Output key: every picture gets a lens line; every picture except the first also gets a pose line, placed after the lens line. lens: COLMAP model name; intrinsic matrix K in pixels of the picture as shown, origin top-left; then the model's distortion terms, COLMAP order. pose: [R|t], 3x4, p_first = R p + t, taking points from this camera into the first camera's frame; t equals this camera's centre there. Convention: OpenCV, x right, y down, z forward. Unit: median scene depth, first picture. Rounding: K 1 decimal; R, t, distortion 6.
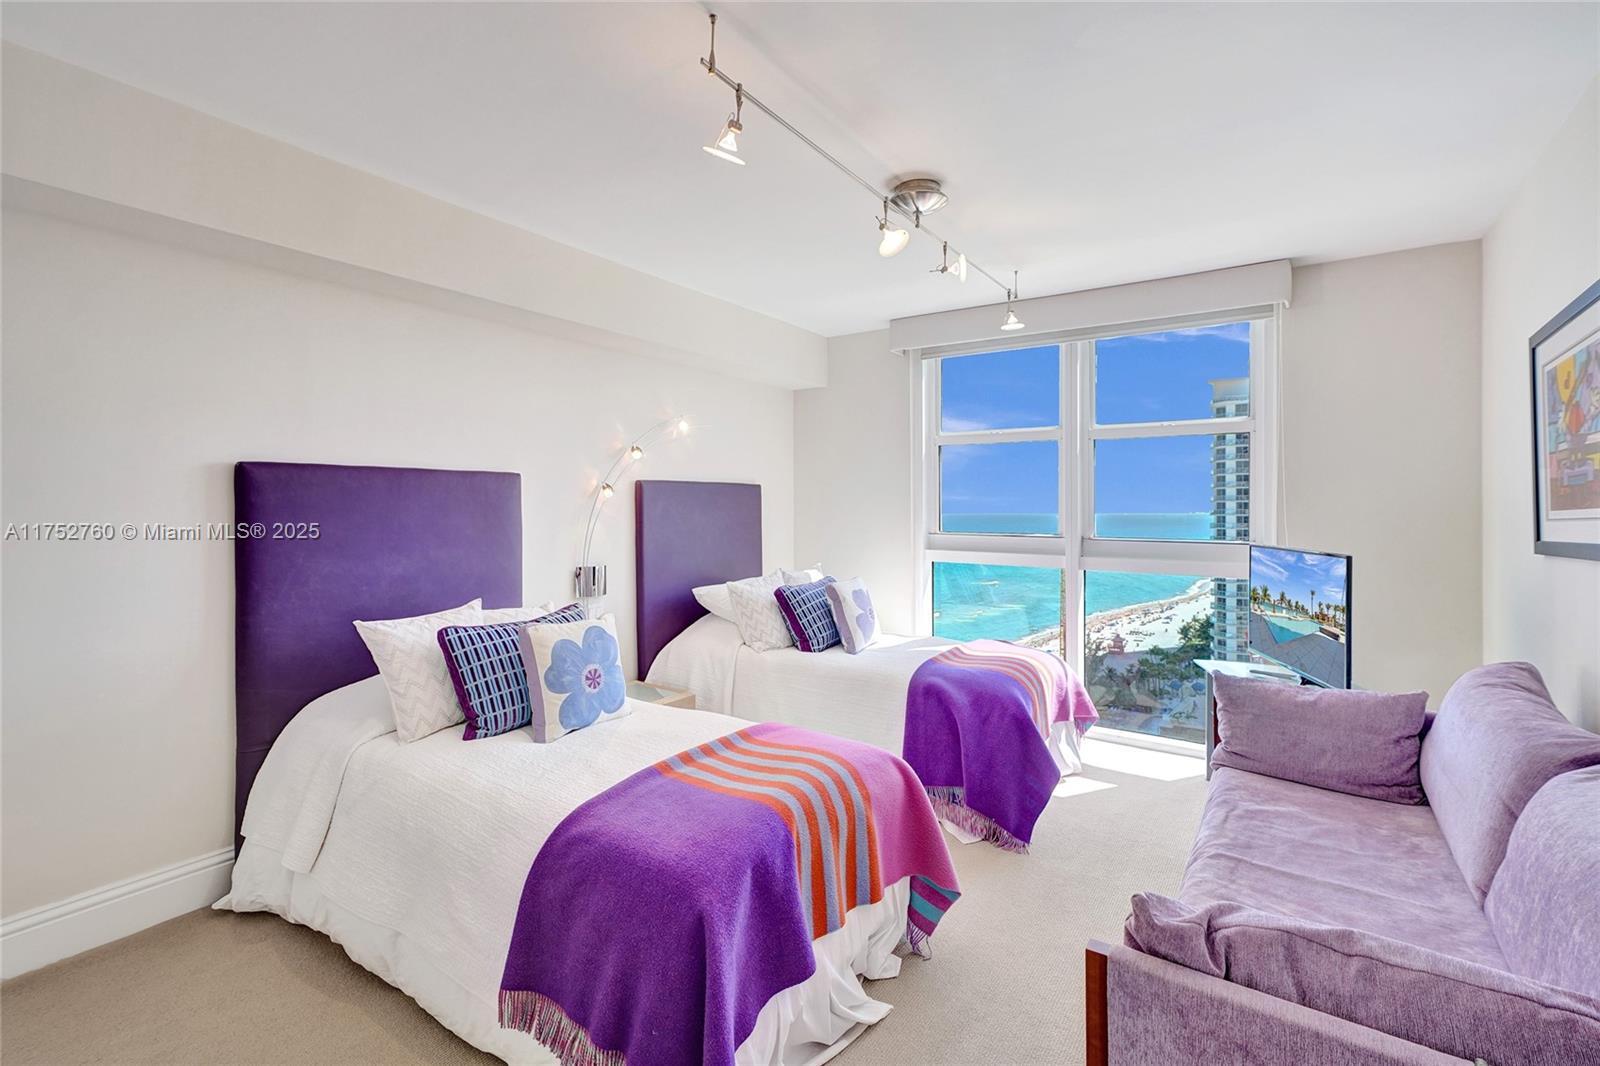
lens RADIAL K [[718.8, 0, 829.5], [0, 718.8, 521.3], [0, 0, 1]] dist [0.003646, 0.001853]
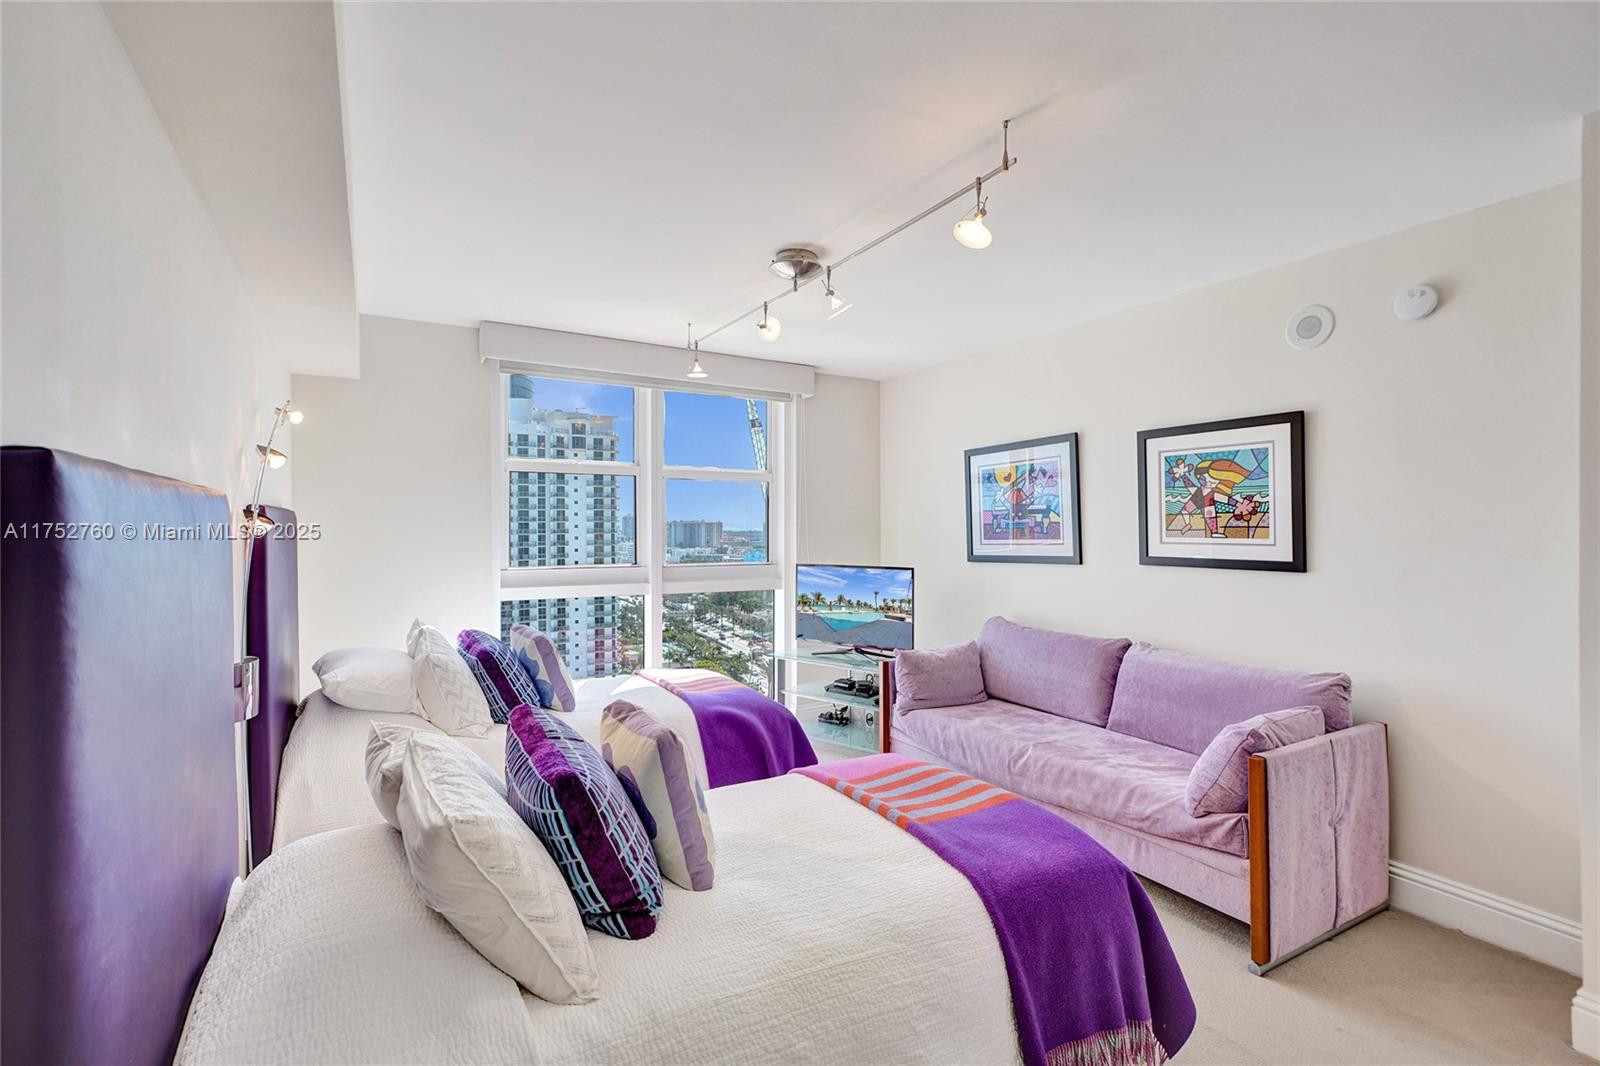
lens RADIAL K [[718.8, 0, 778.4], [0, 718.8, 530.0], [0, 0, 1]] dist [0.003646, 0.001853]
pose [[0.450580, -0.003987, 0.892727, -0.810141], [0.019583, 0.999794, -0.005419, -0.033125], [-0.892521, 0.019924, 0.450565, 0.490221]]
